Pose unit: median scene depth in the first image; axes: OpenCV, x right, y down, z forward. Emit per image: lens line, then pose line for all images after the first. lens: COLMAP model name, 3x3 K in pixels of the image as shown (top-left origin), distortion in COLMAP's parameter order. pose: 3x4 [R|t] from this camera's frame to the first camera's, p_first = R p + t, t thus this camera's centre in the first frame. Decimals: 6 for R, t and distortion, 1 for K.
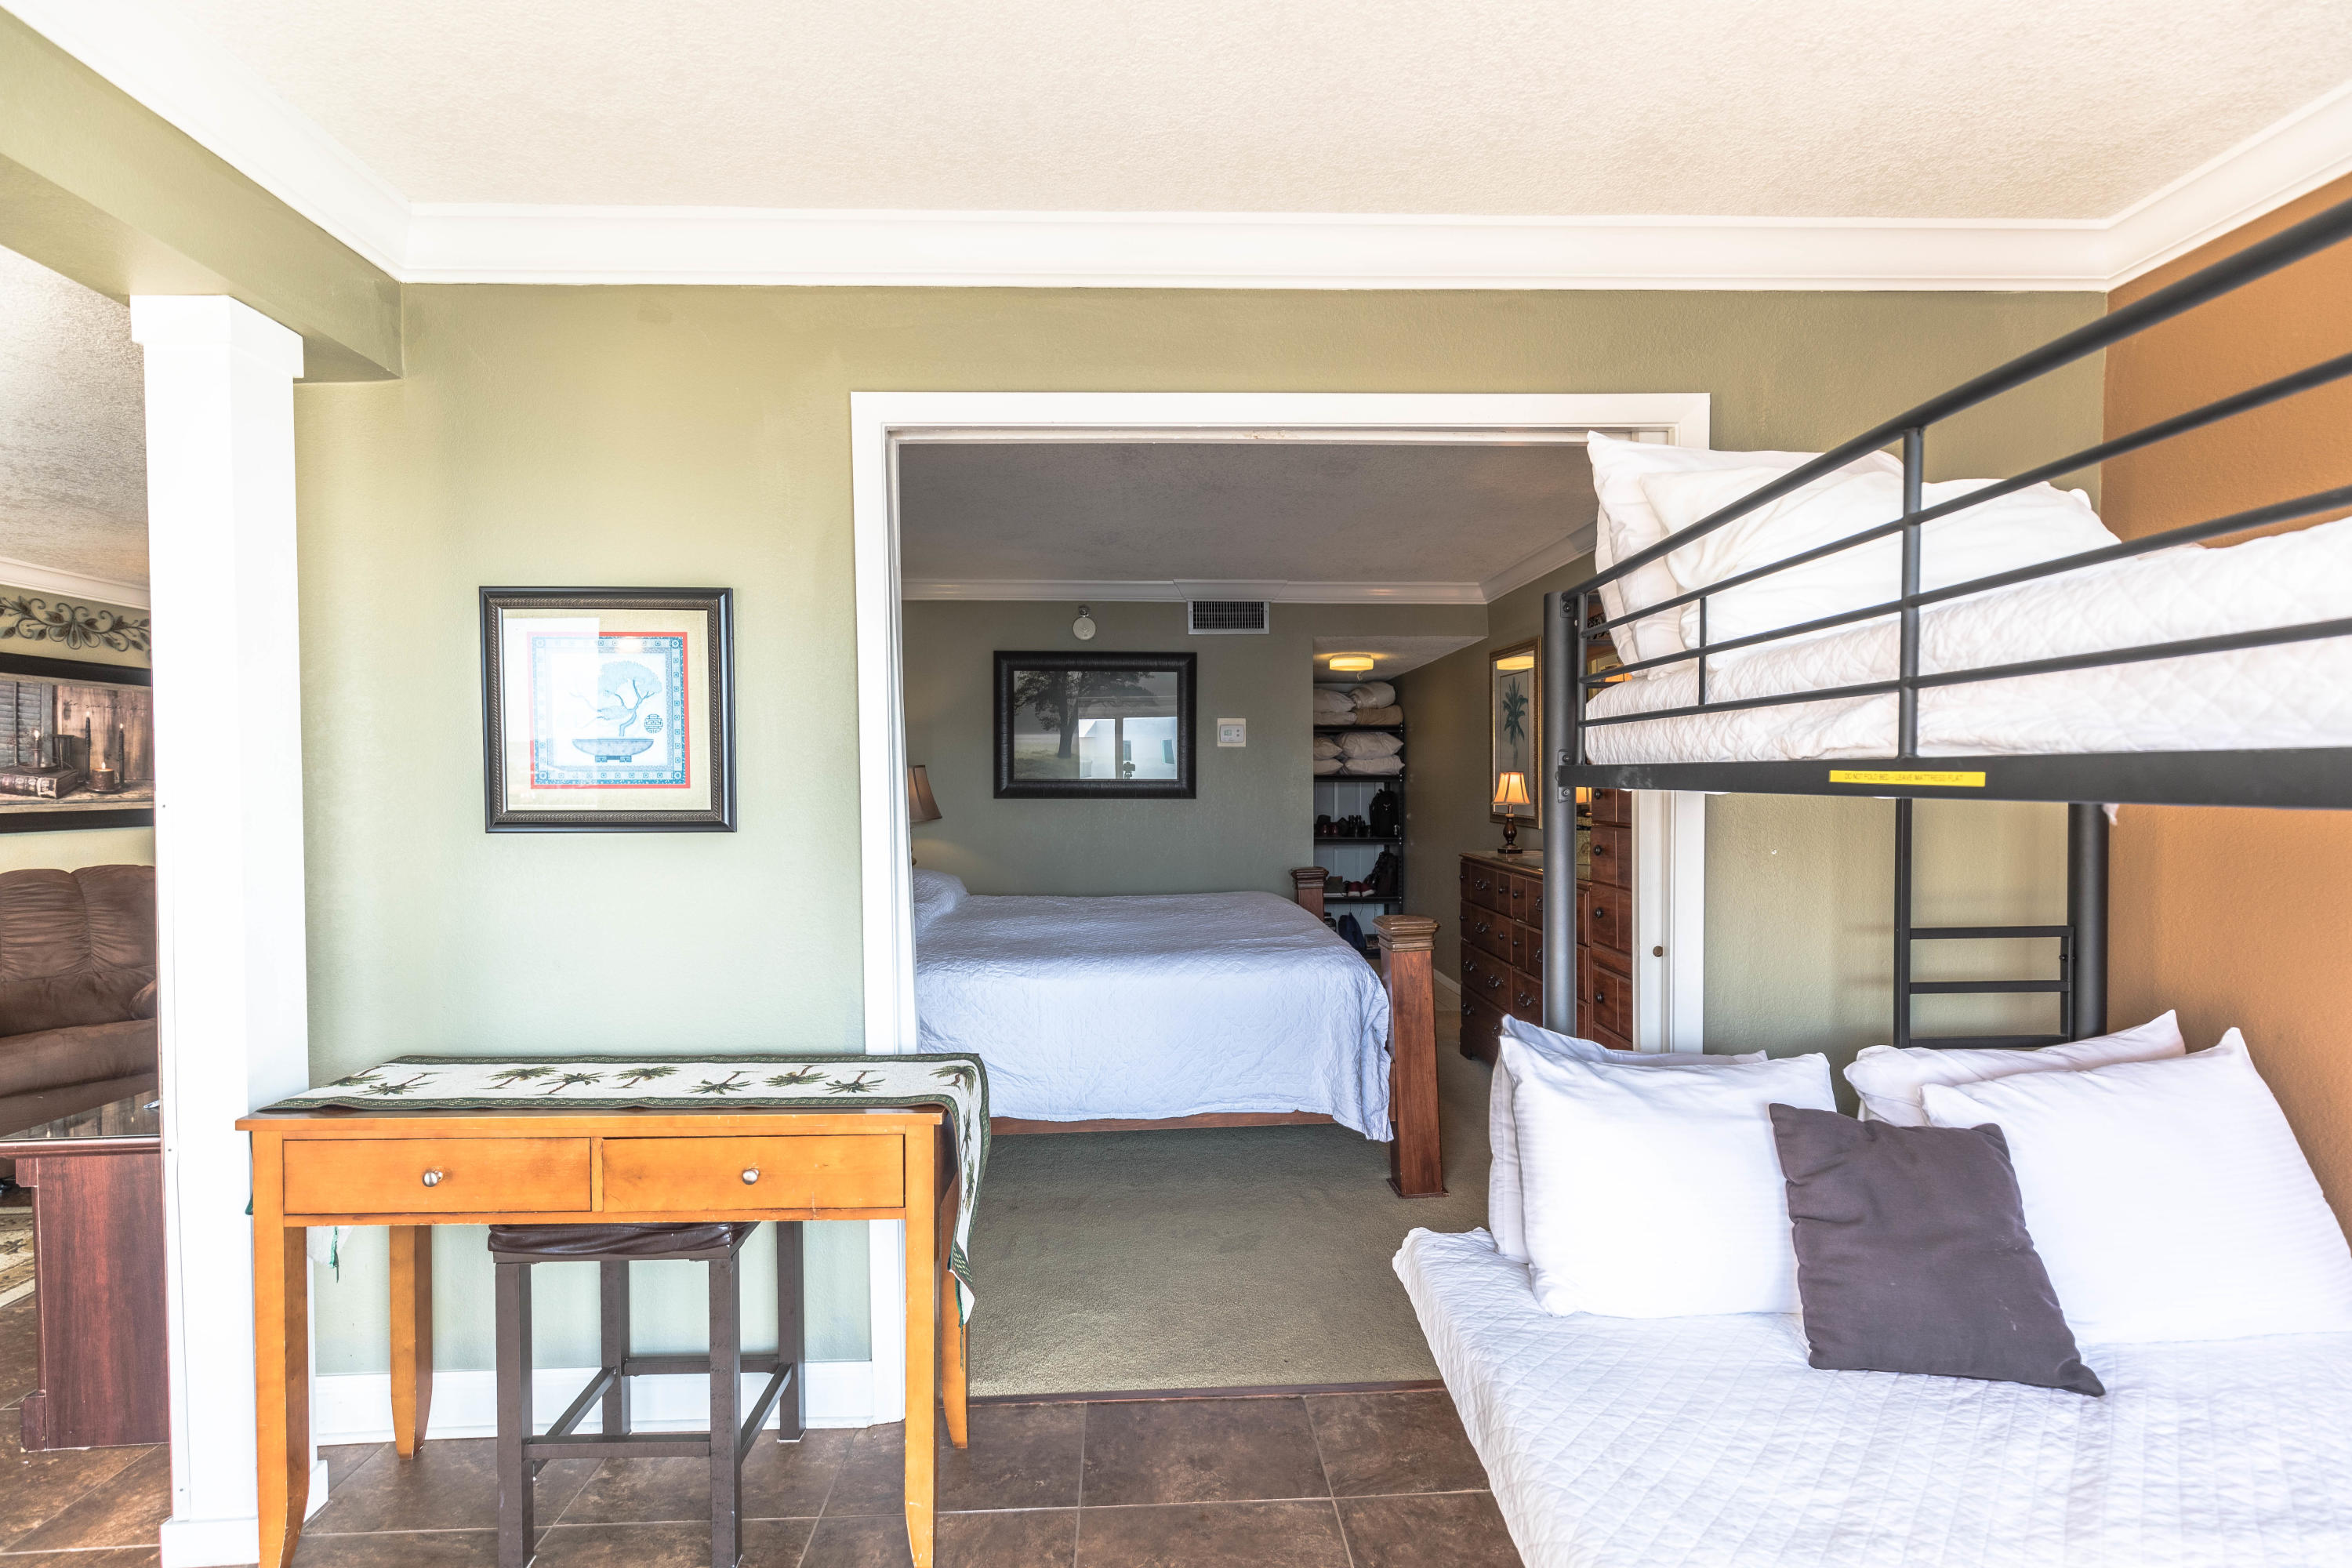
lens RADIAL K [[1076.3, 0, 1174.6], [0, 1076.3, 793.8], [0, 0, 1]] dist [0.011358, -0.000550]
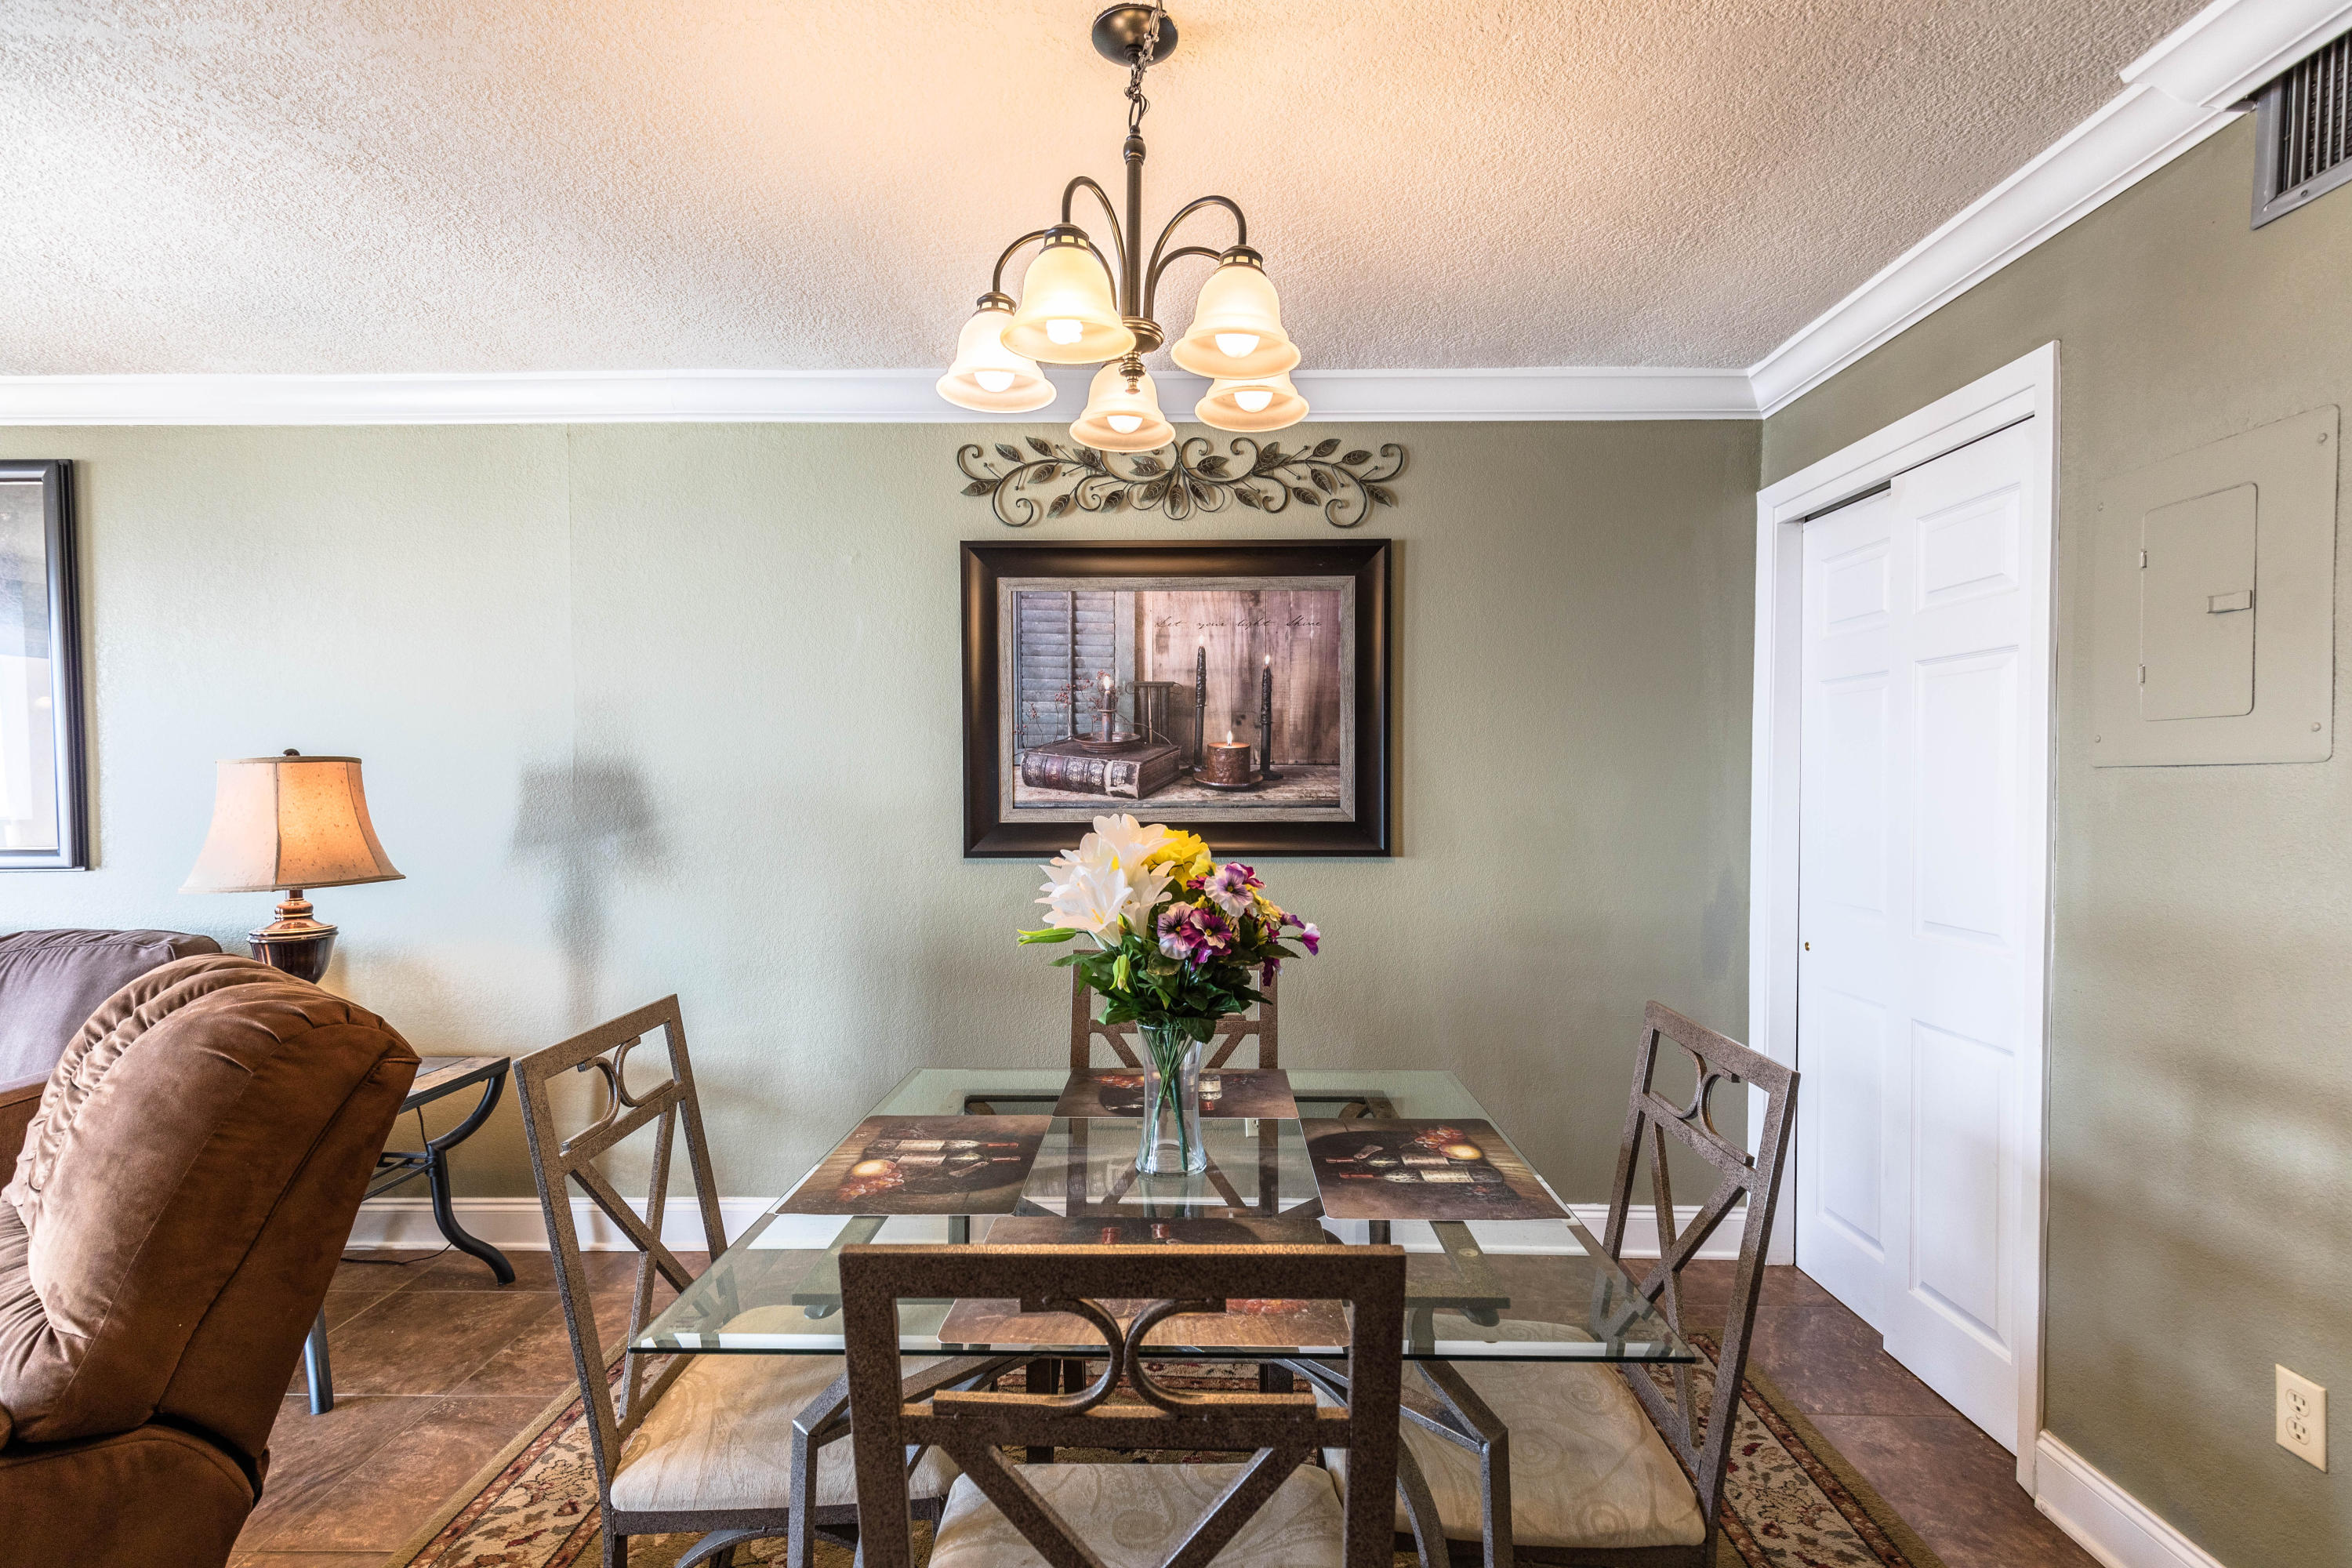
lens RADIAL K [[1071.3, 0, 1181.3], [0, 1071.3, 801.6], [0, 0, 1]] dist [0.008655, -0.001434]
pose [[-0.052990, 0.031136, -0.998109, -0.505924], [-0.012328, 0.999417, 0.031832, -0.011990], [0.998519, 0.013992, -0.052576, 1.085377]]
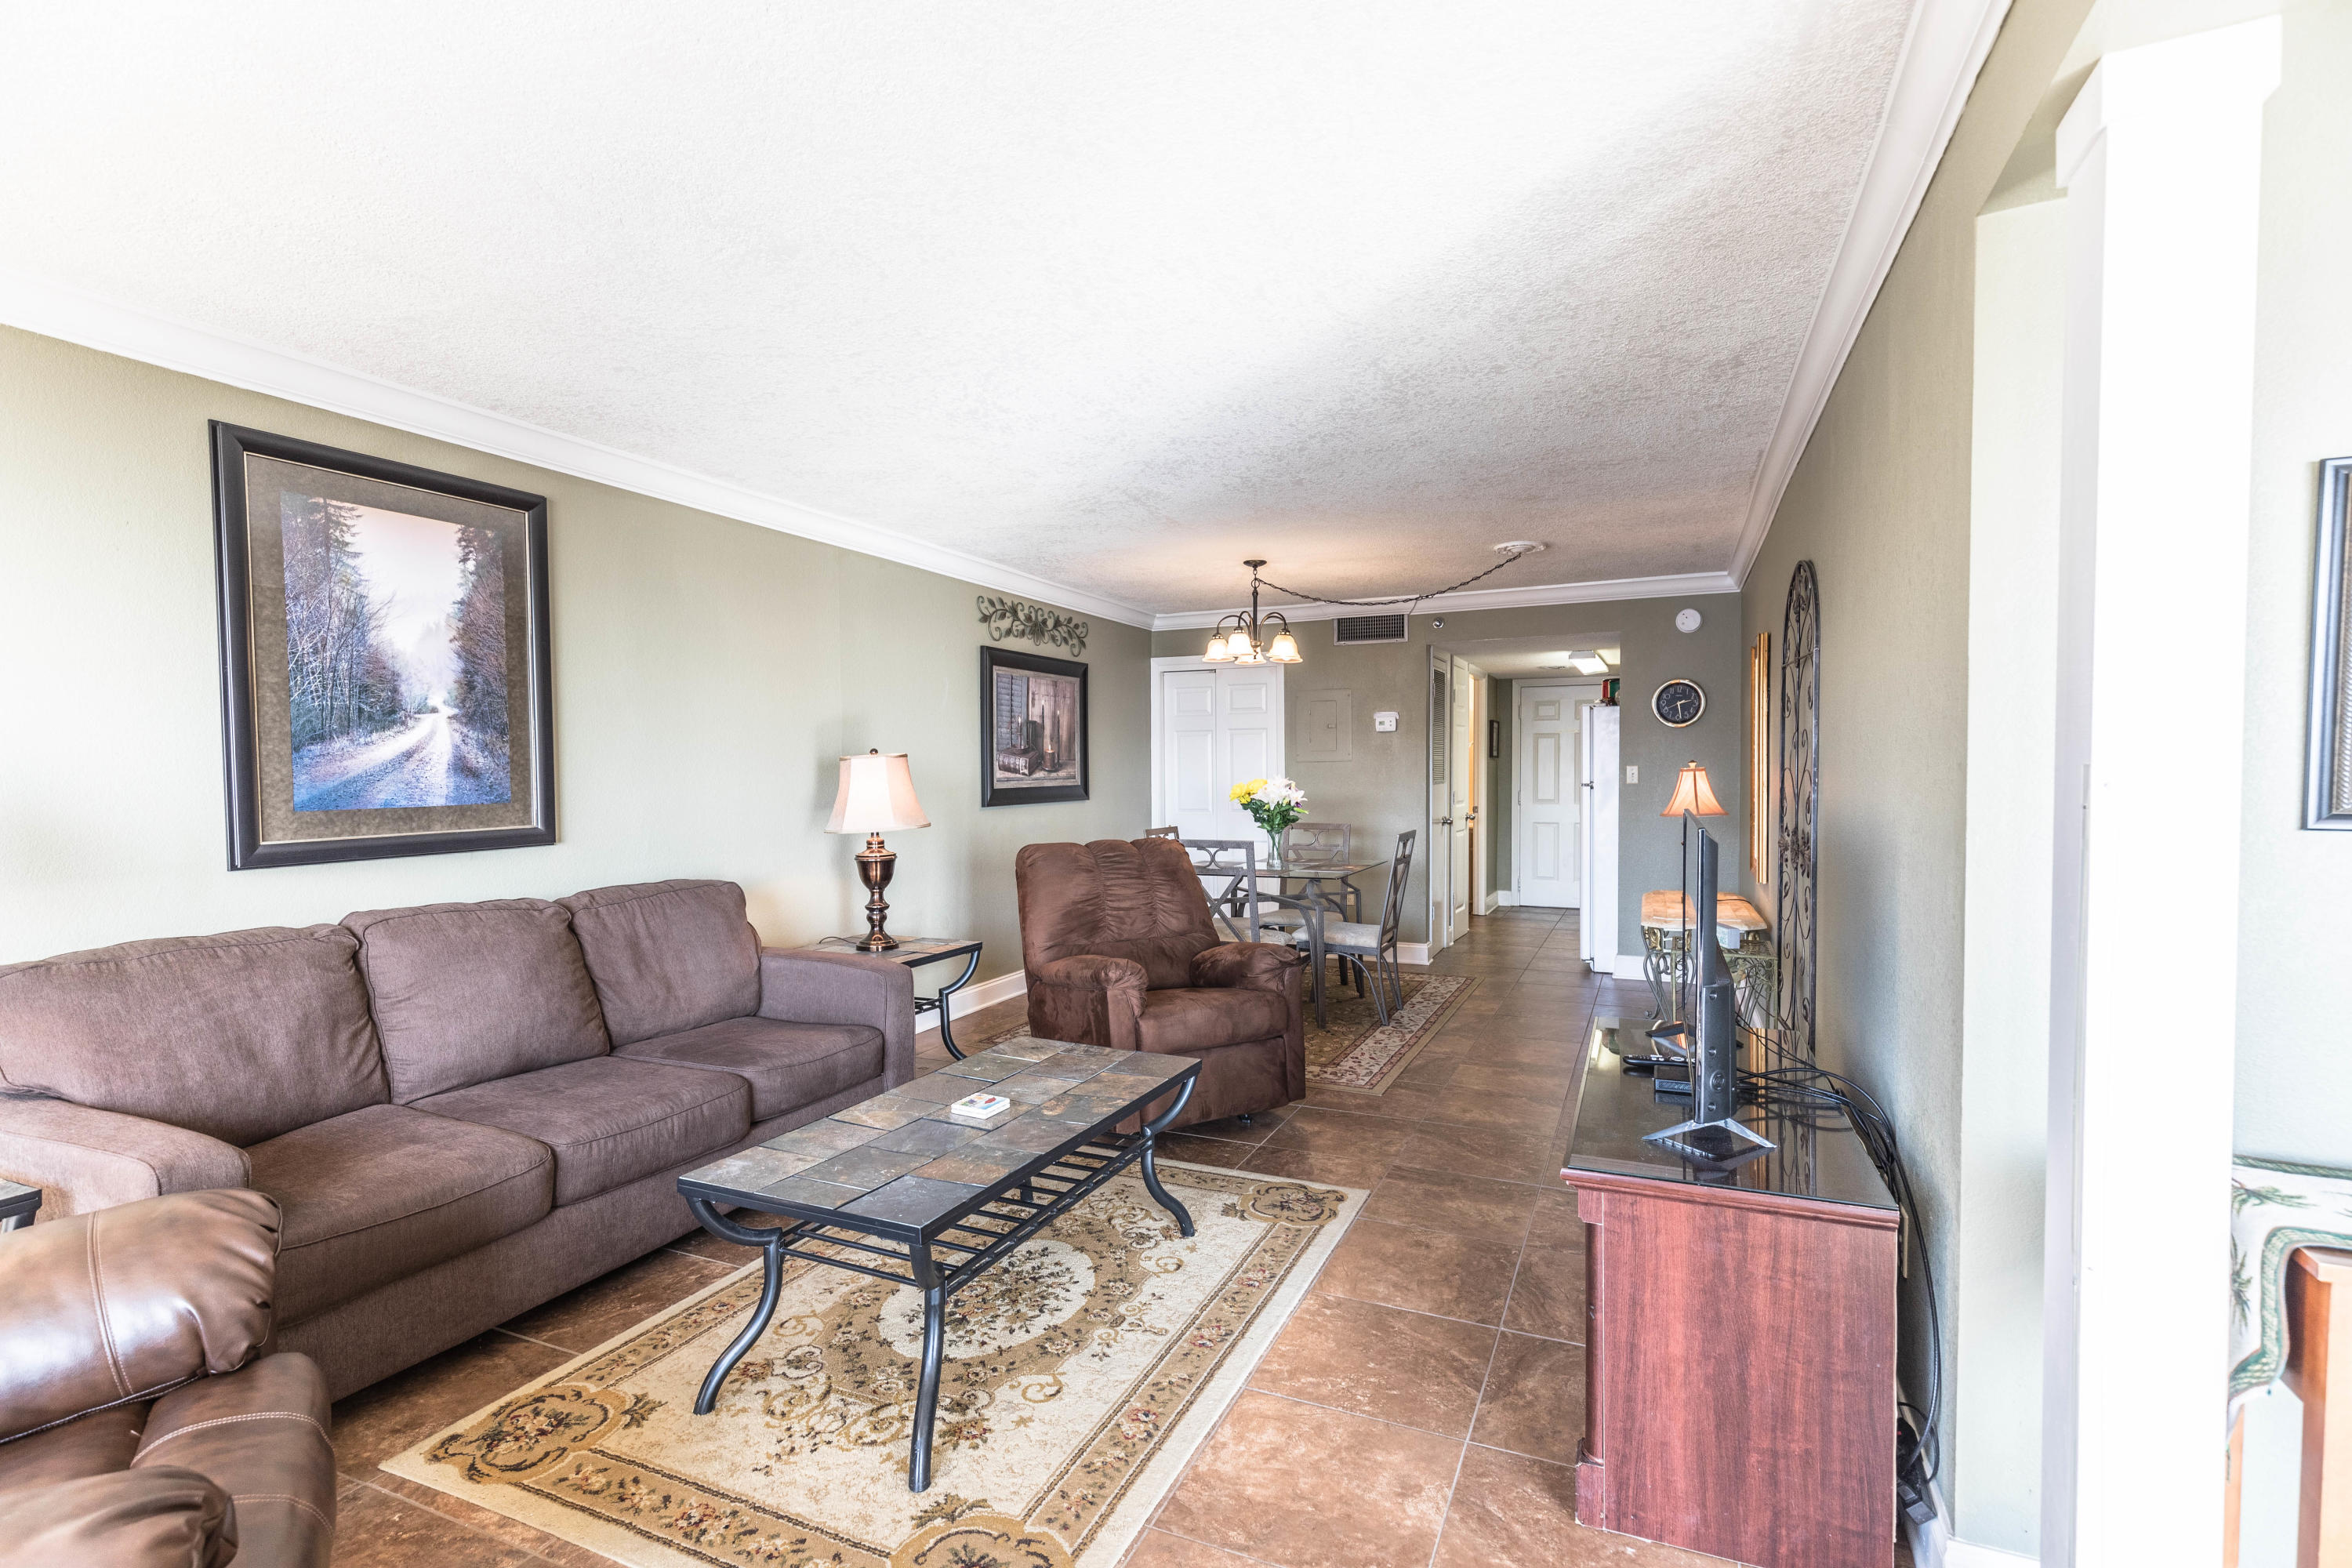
lens RADIAL K [[1084.5, 0, 1181.8], [0, 1084.5, 800.2], [0, 0, 1]] dist [0.012191, -0.003893]
pose [[0.901285, 0.018024, -0.432852, -0.395754], [-0.009536, 0.999717, 0.021772, 0.003589], [0.433122, -0.015495, 0.901202, 0.035284]]
